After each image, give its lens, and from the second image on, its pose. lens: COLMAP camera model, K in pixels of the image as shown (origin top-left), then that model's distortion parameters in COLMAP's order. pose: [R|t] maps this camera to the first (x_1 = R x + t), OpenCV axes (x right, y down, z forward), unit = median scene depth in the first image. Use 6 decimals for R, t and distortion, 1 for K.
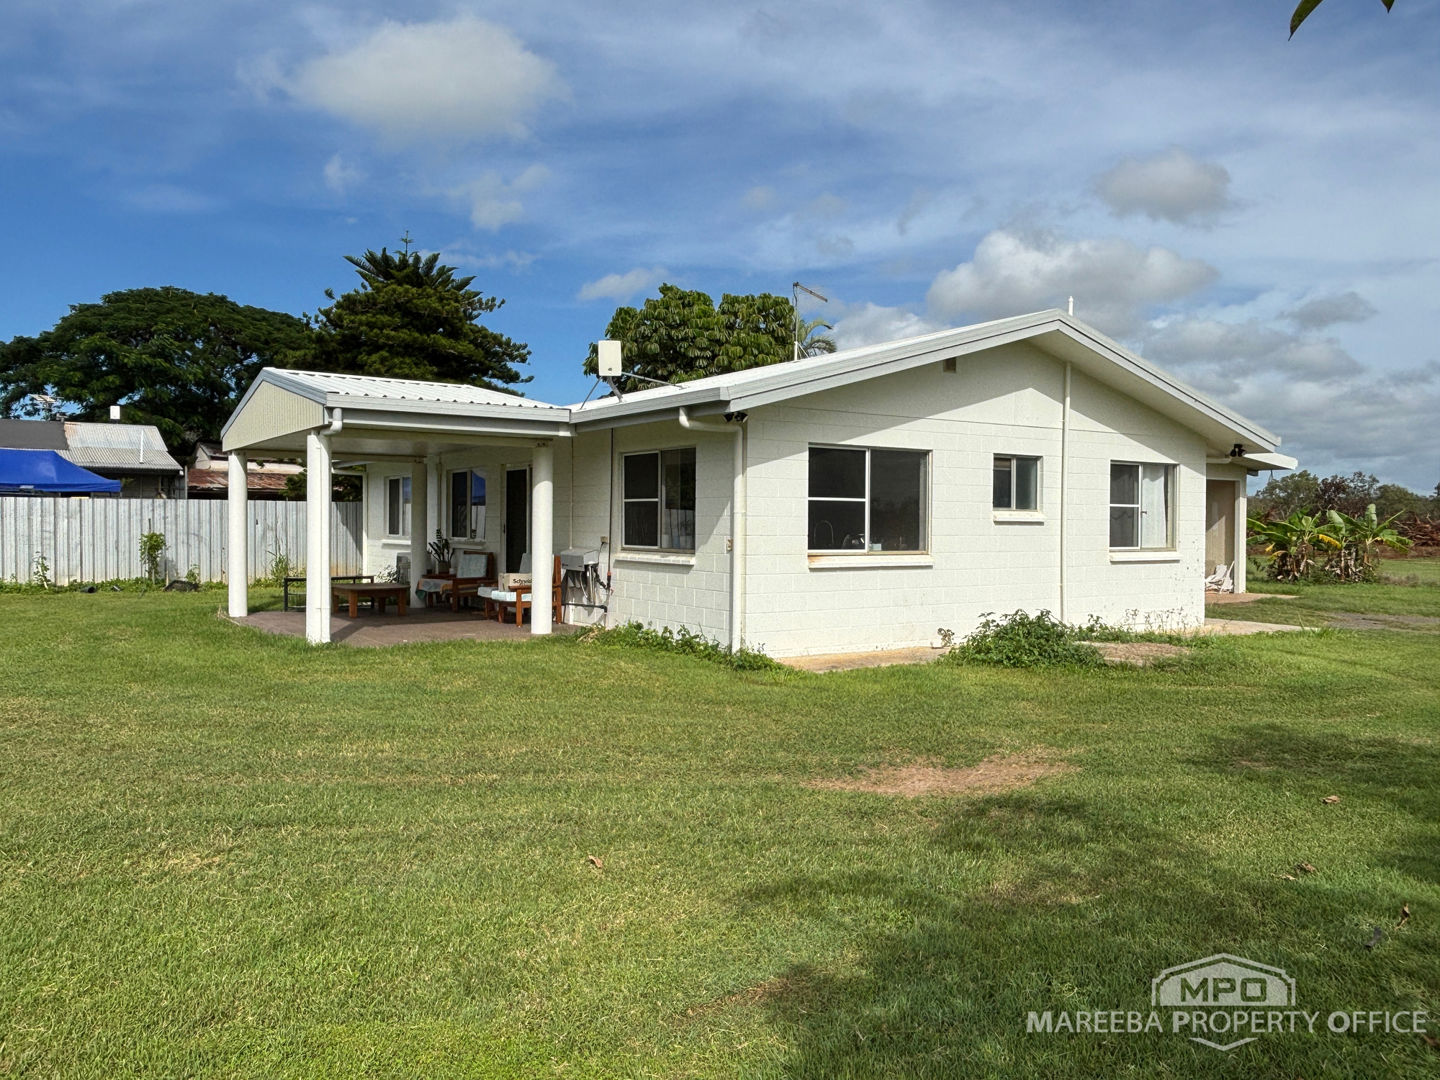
lens RADIAL K [[1075.9, 0, 720.0], [0, 1075.9, 540.0], [0, 0, 1]] dist [0.005038, -0.001857]
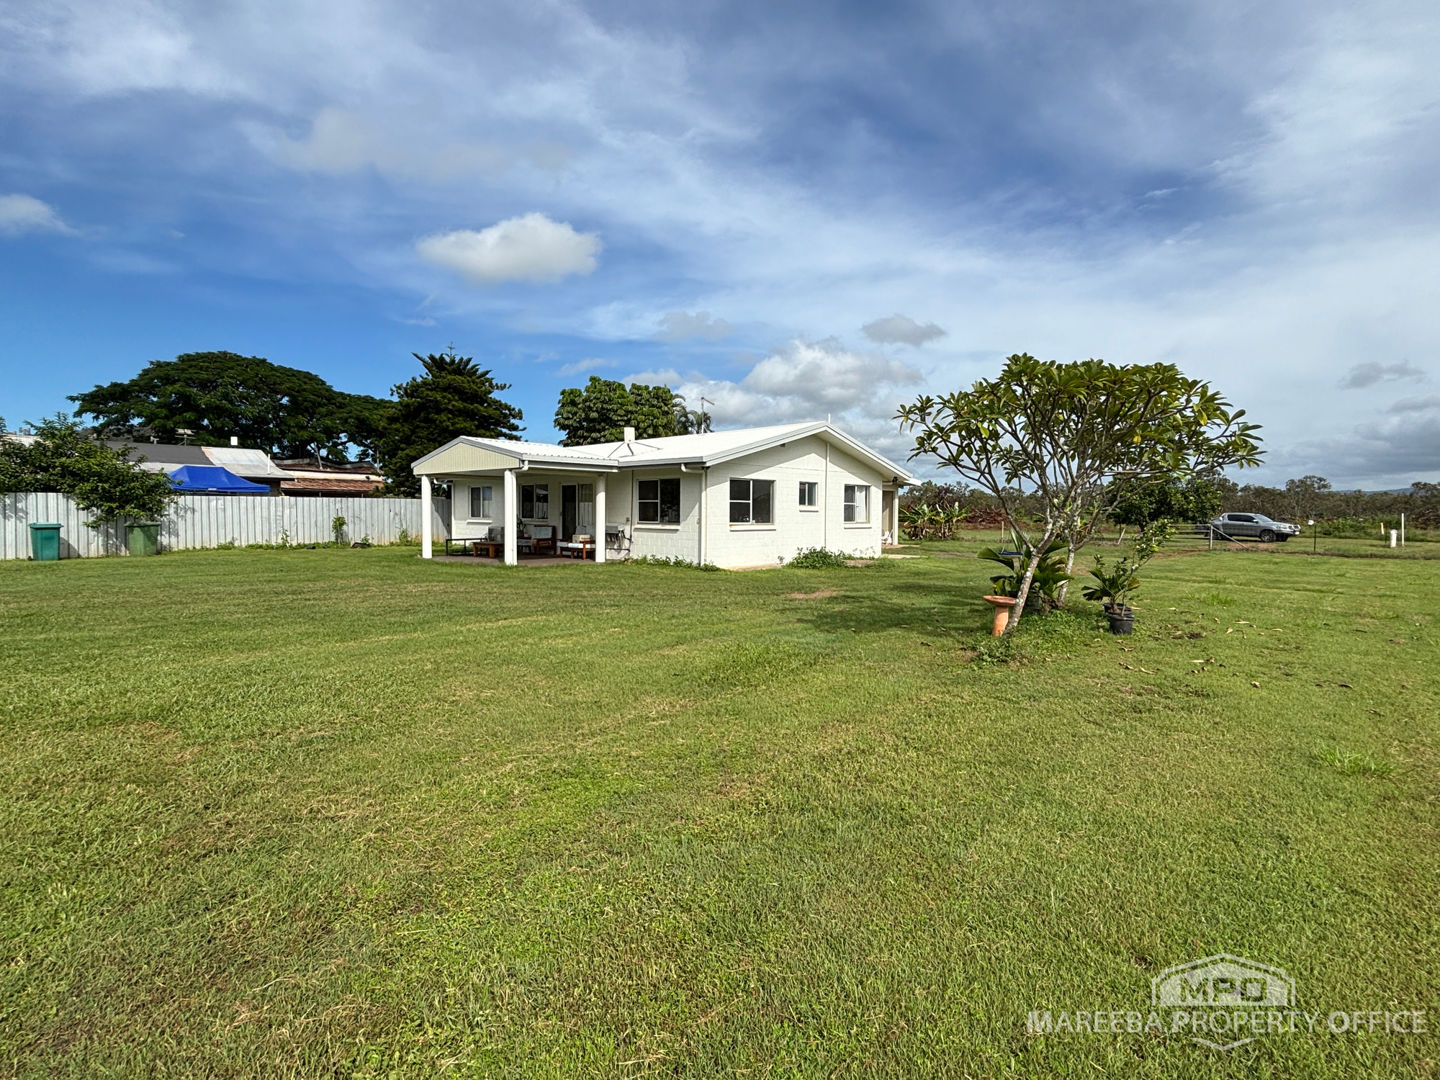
lens RADIAL K [[706.6, 0, 713.0], [0, 706.6, 560.4], [0, 0, 1]] dist [-0.002185, 0.000062]
pose [[0.980289, -0.013906, 0.197081, -0.219683], [0.003152, 0.998494, 0.054775, 0.005717], [-0.197546, -0.053074, 0.978856, -0.445383]]
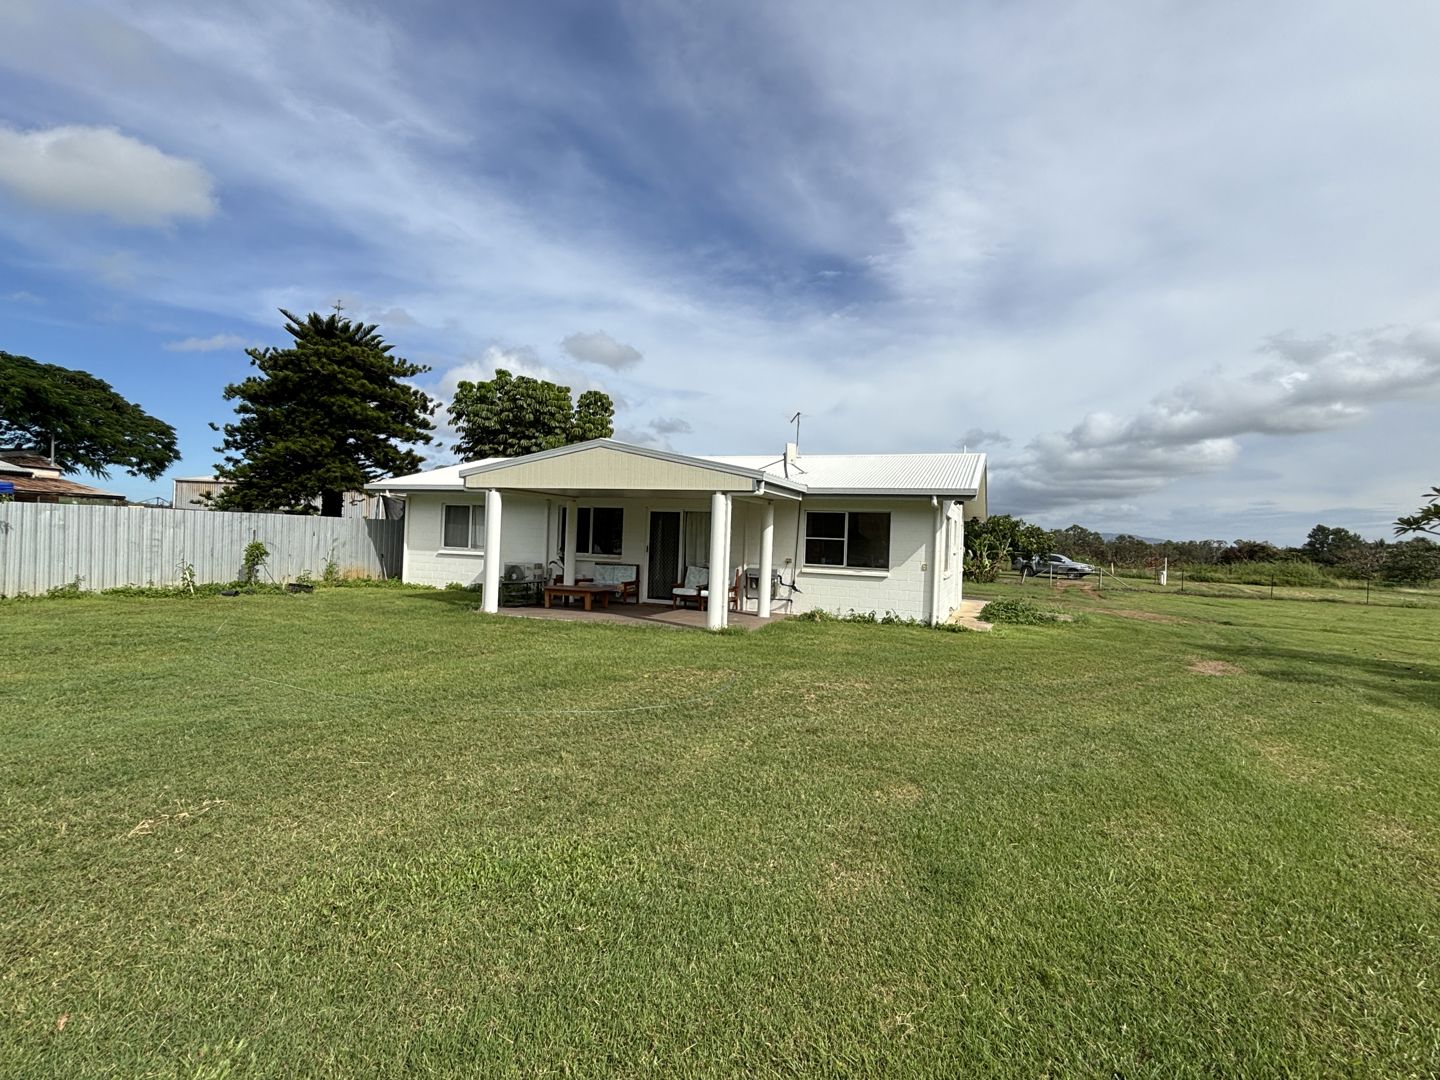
lens RADIAL K [[718.1, 0, 720.0], [0, 718.1, 540.0], [0, 0, 1]] dist [-0.000049, 0.000019]
pose [[0.821234, 0.024550, 0.570063, -0.837381], [-0.021848, 0.999694, -0.011577, -0.016684], [-0.570173, -0.002947, 0.821519, 0.123649]]
